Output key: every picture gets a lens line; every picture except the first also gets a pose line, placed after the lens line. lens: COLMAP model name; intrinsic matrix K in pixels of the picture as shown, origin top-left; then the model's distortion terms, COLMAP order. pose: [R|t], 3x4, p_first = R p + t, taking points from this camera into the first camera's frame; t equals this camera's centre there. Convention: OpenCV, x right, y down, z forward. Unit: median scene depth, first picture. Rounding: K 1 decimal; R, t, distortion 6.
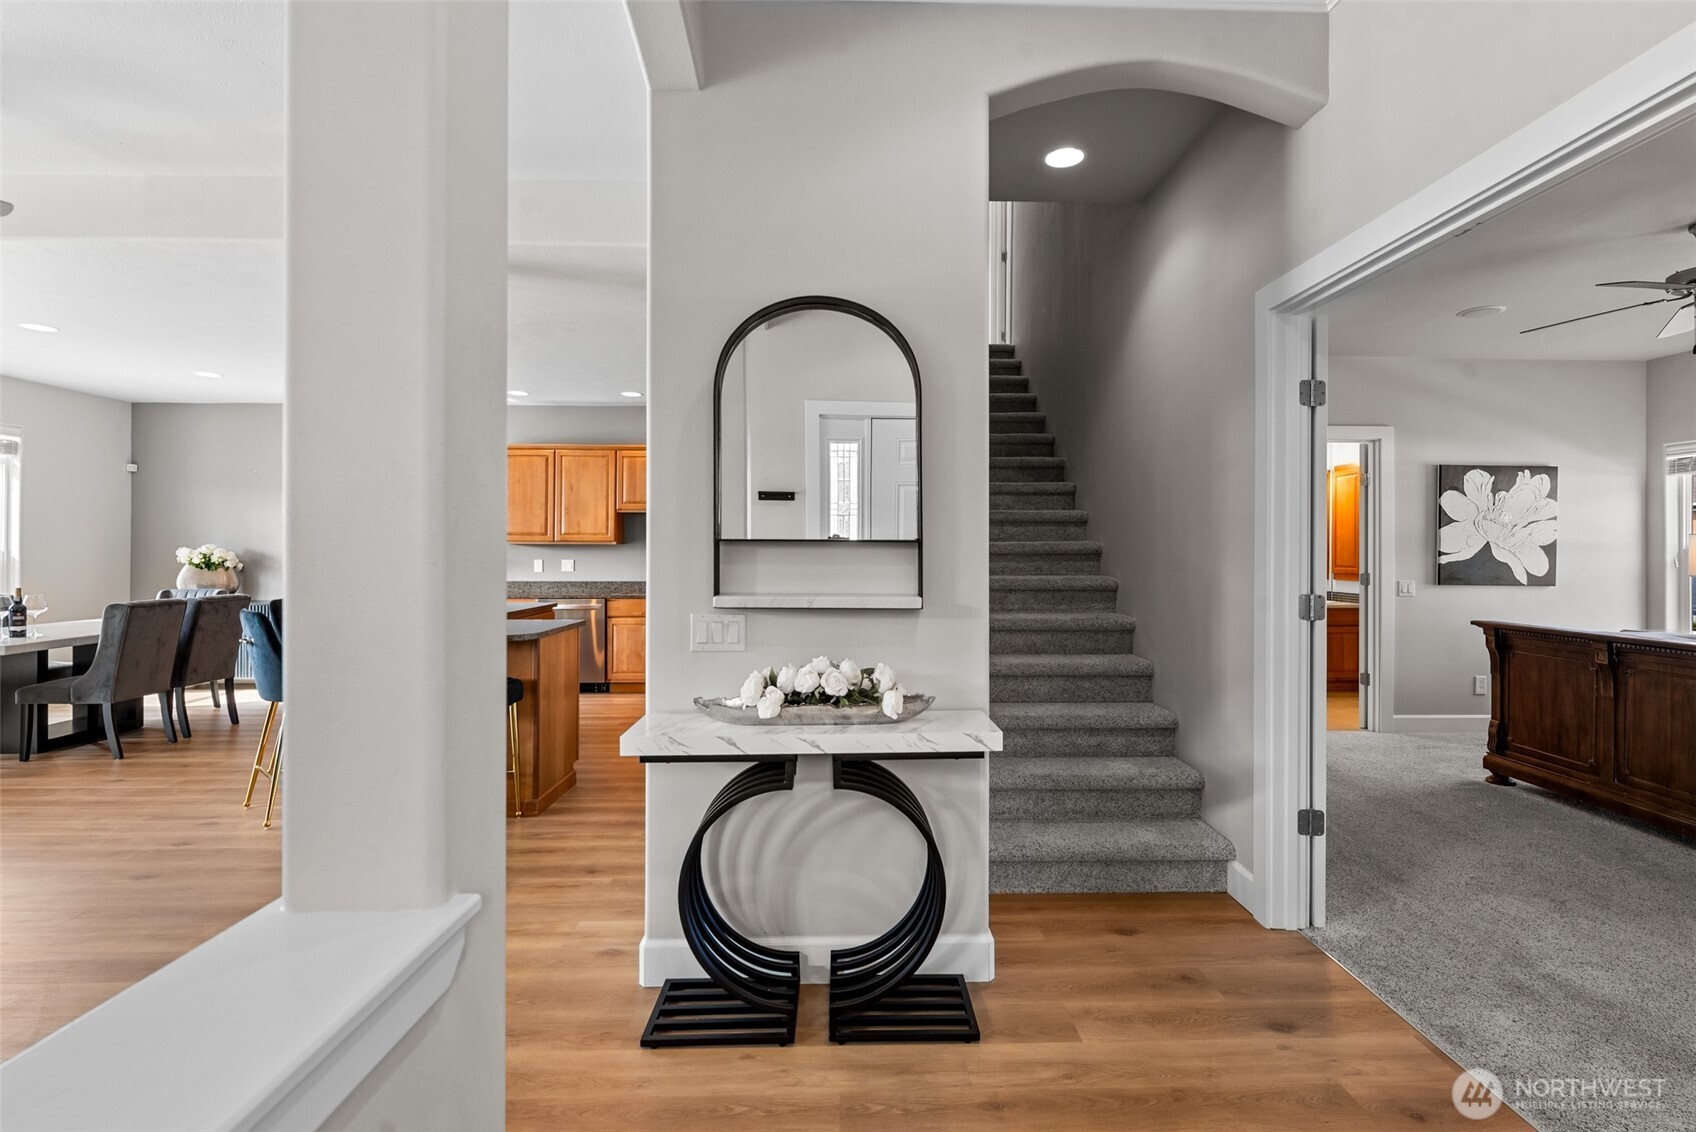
lens RADIAL K [[794.1, 0, 859.5], [0, 794.1, 550.7], [0, 0, 1]] dist [-0.000916, -0.000772]
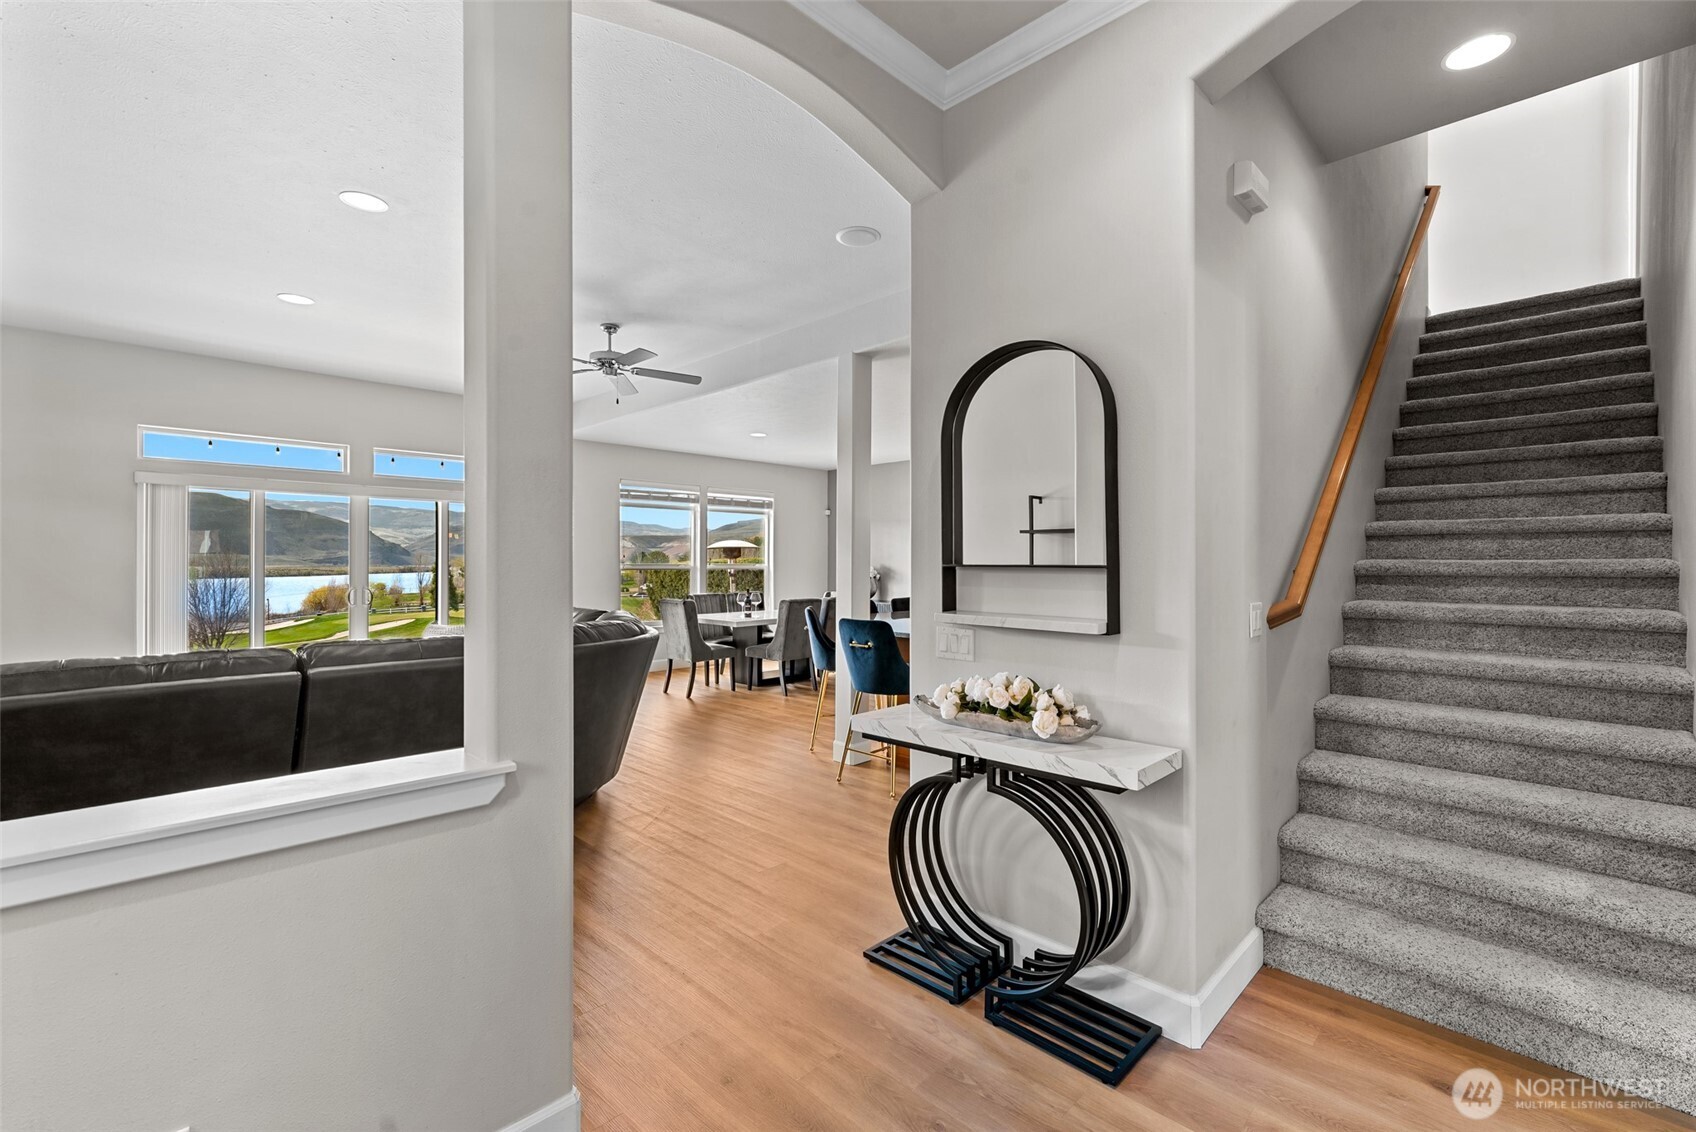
lens RADIAL K [[731.6, 0, 858.7], [0, 731.6, 563.7], [0, 0, 1]] dist [0.001332, -0.000014]
pose [[0.696432, 0.000253, -0.717623, 0.214279], [0.000387, 1.000000, 0.000728, -0.007017], [0.717623, -0.000785, 0.696431, 0.059021]]
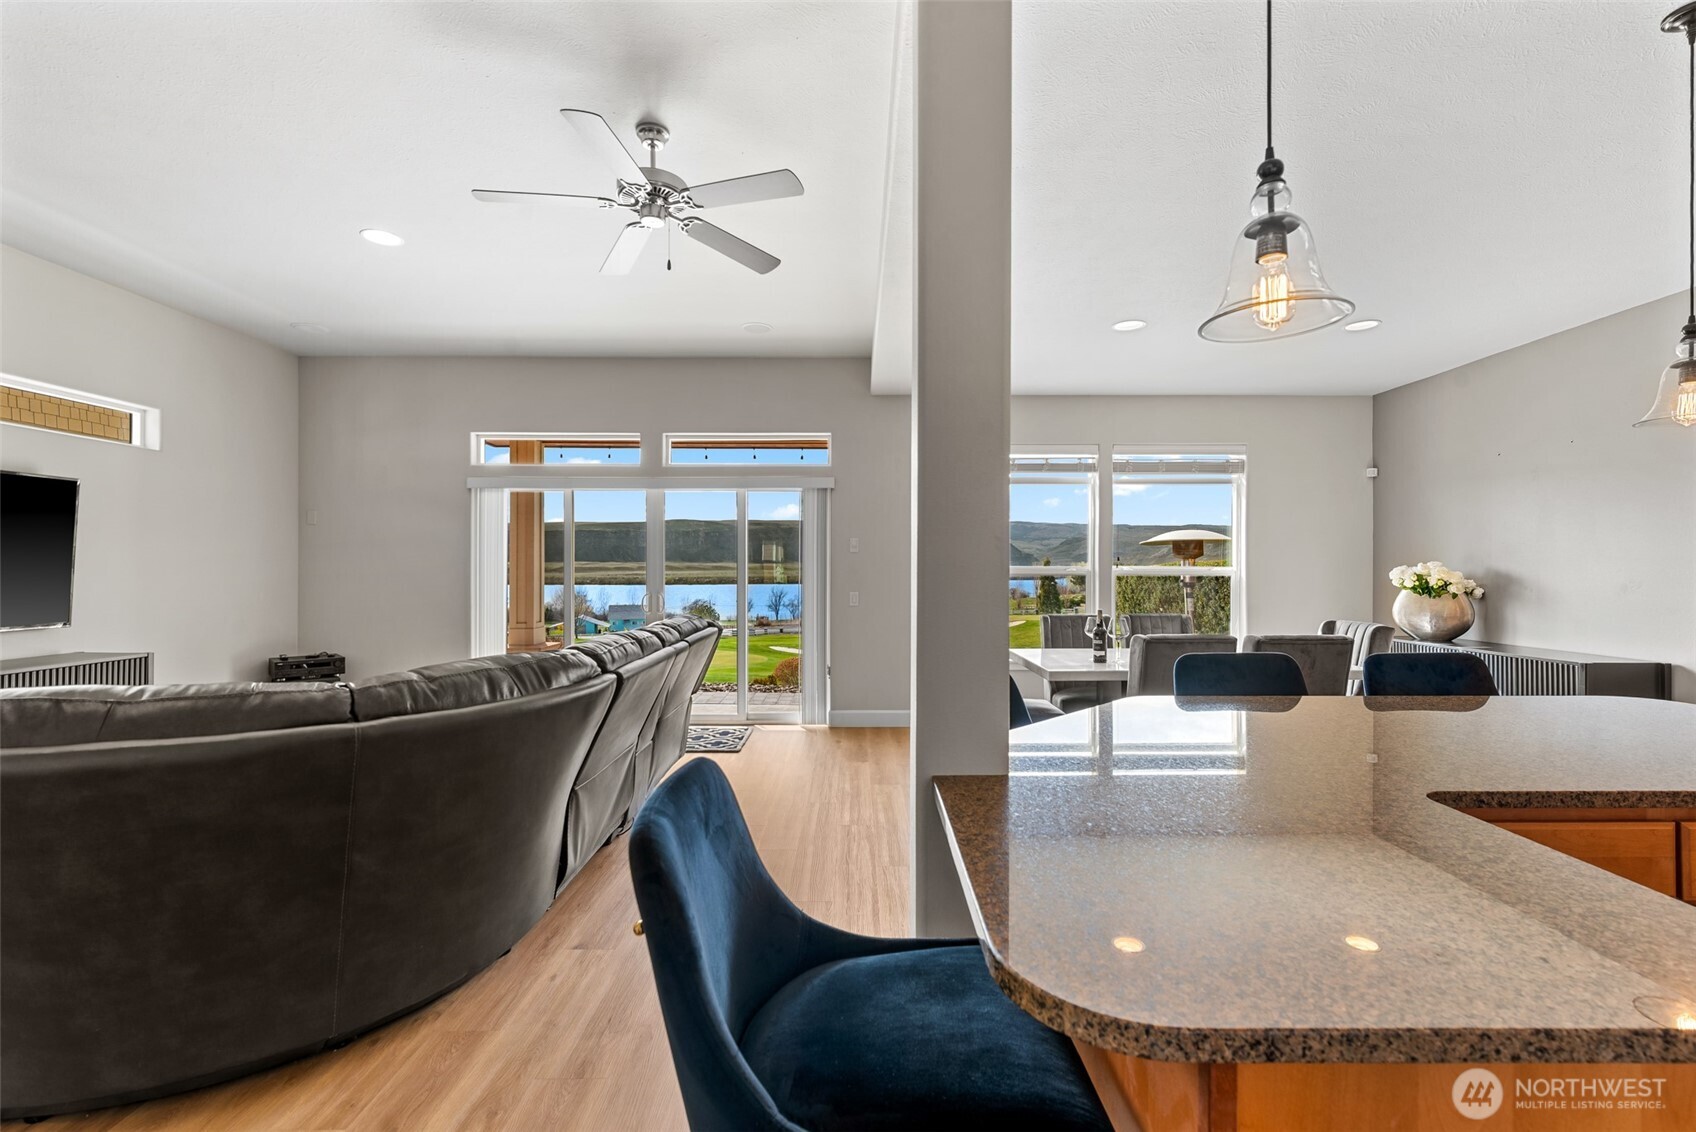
lens RADIAL K [[731.6, 0, 858.7], [0, 731.6, 563.7], [0, 0, 1]] dist [0.001332, -0.000014]
pose [[-0.024518, -0.009876, -0.999651, -0.167720], [-0.000618, 0.999951, -0.009864, 0.001467], [0.999699, 0.000376, -0.024523, 0.646744]]
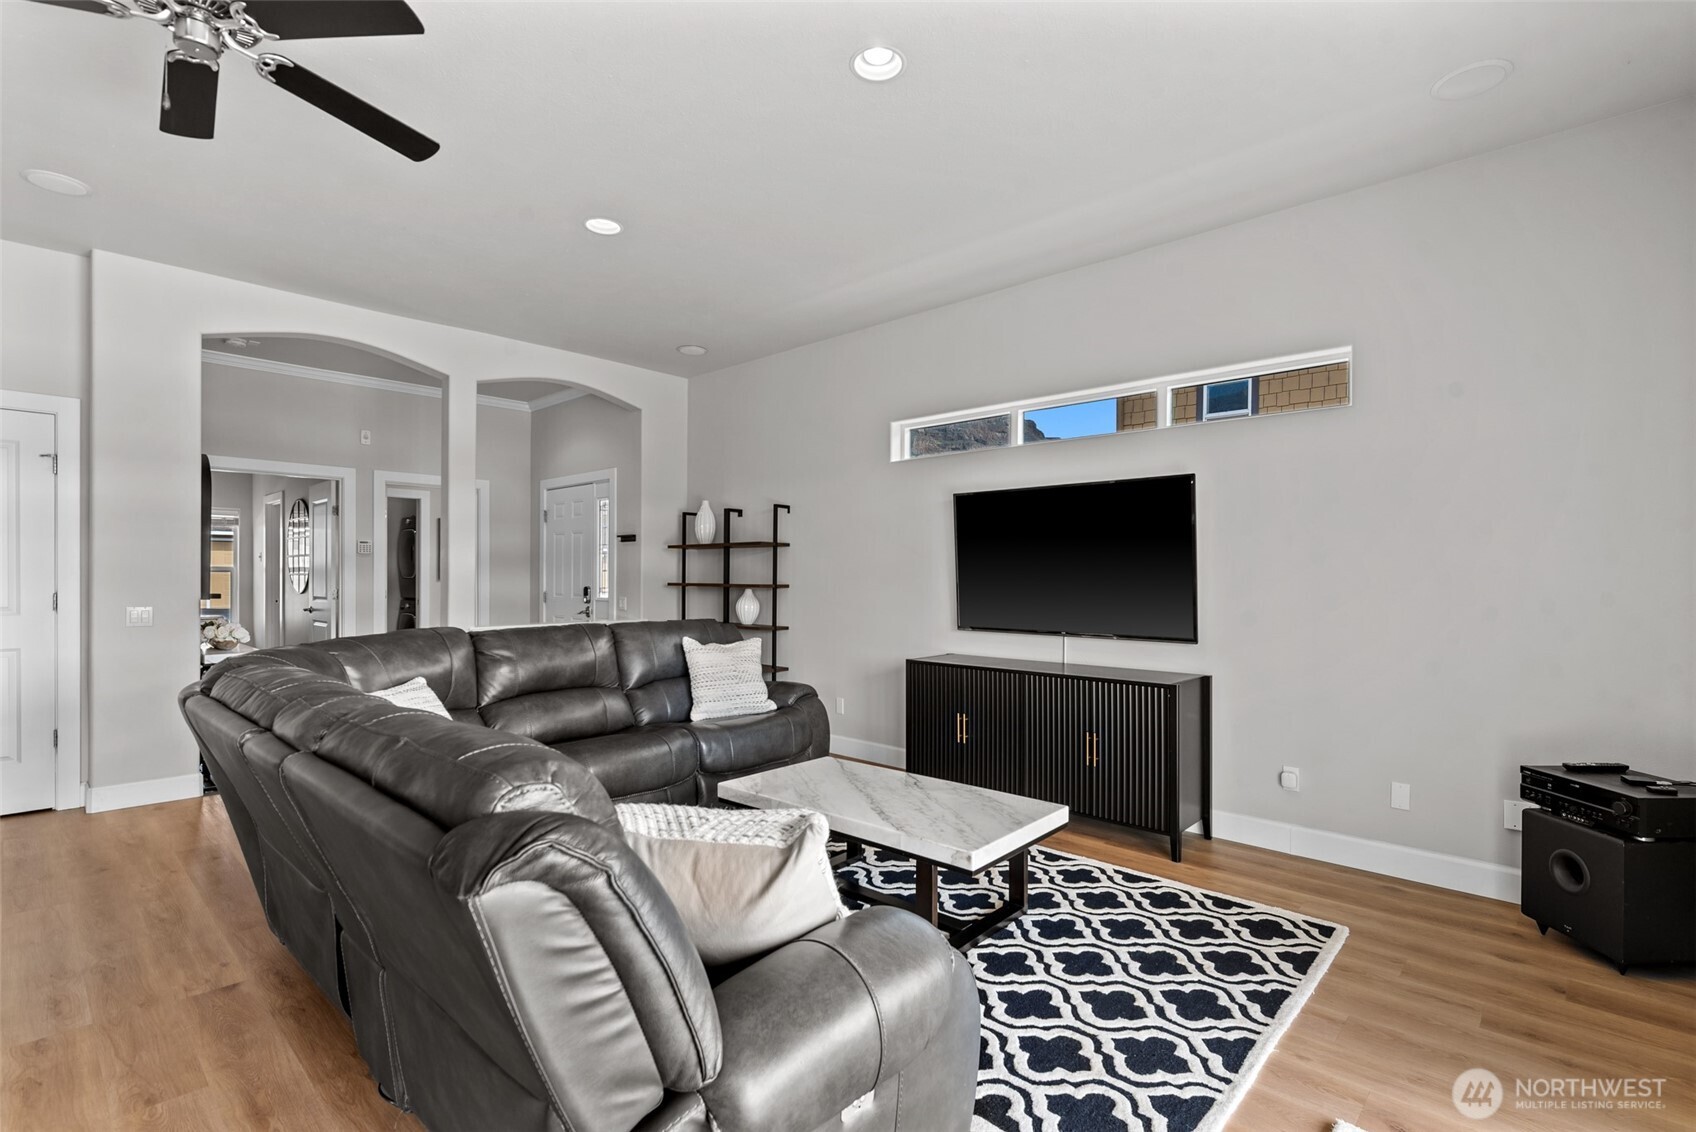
lens RADIAL K [[786.0, 0, 851.7], [0, 786.0, 574.1], [0, 0, 1]] dist [0.001597, 0.000164]
pose [[-0.712828, -0.005329, 0.701319, -1.172960], [-0.007610, 0.999971, -0.000136, -0.002338], [-0.701298, -0.005434, -0.712848, 0.535620]]
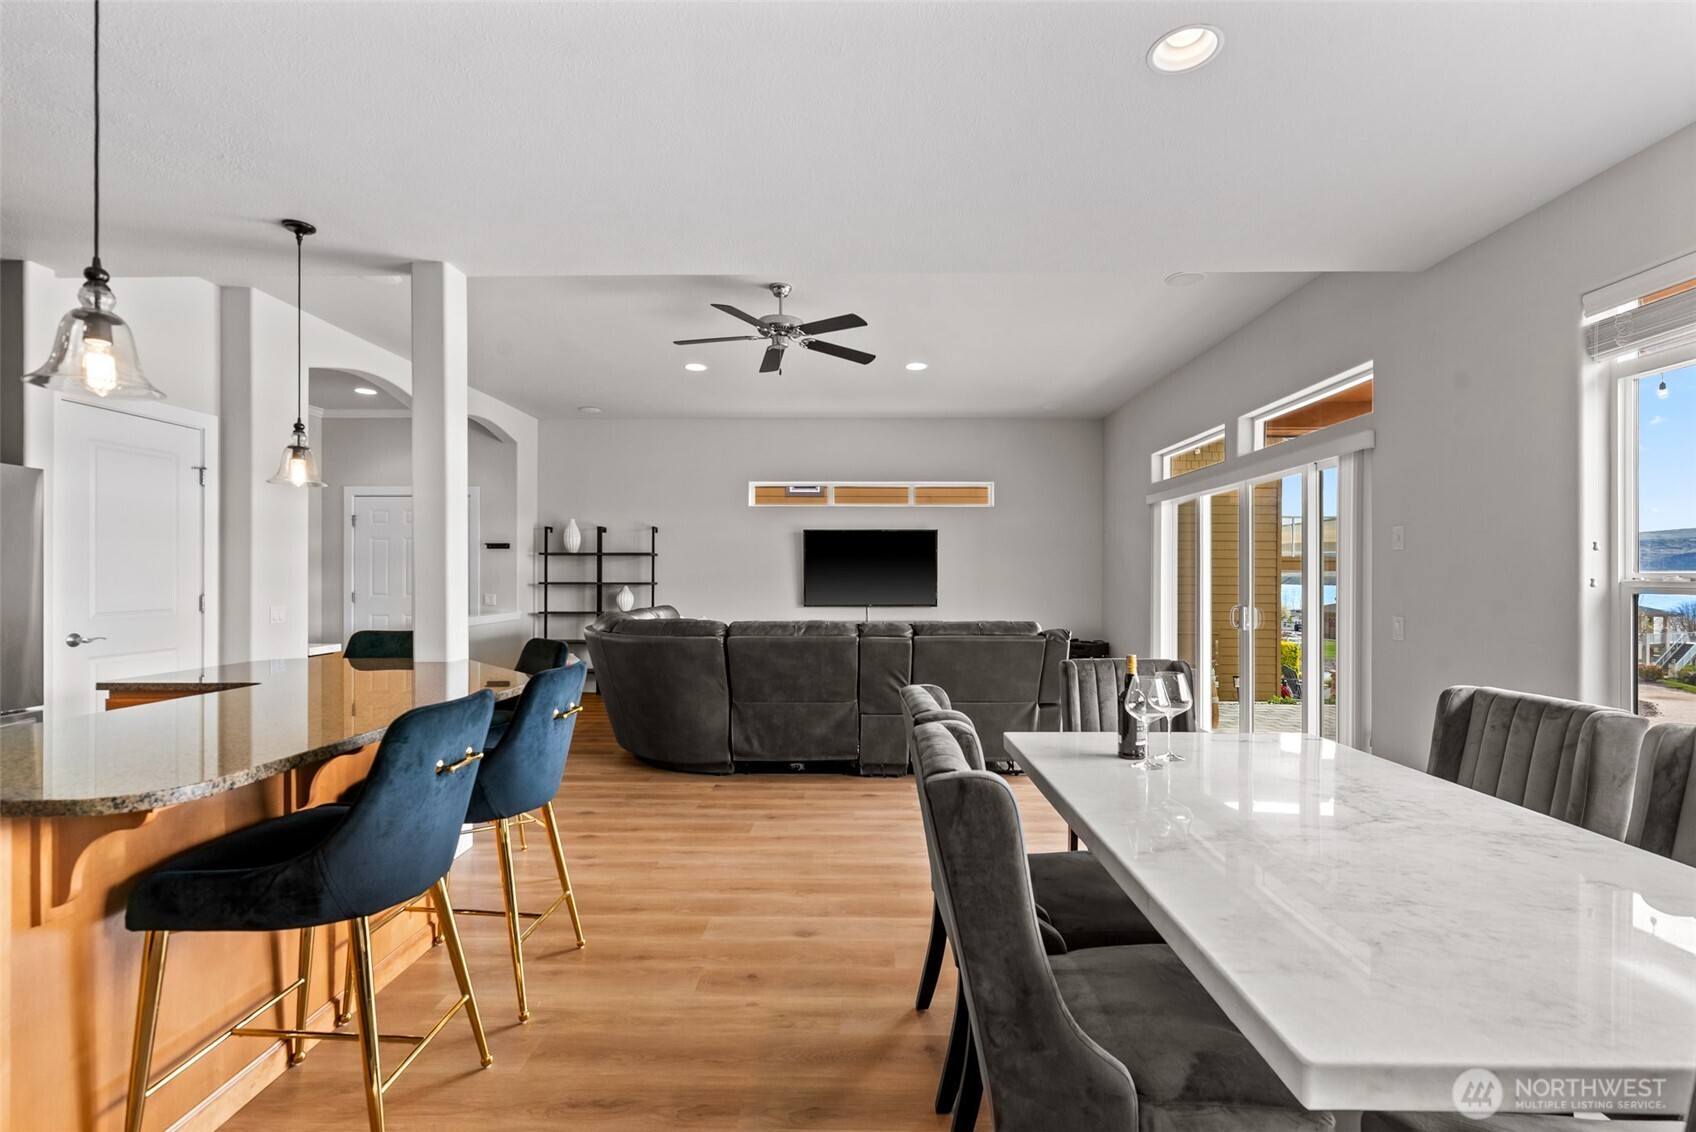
lens RADIAL K [[745.0, 0, 852.4], [0, 745.0, 574.3], [0, 0, 1]] dist [0.002519, 0.000389]
pose [[-0.998830, -0.004304, 0.048168, -0.804470], [-0.004461, 0.999985, -0.003154, -0.000612], [-0.048154, -0.003366, -0.998834, 1.282974]]
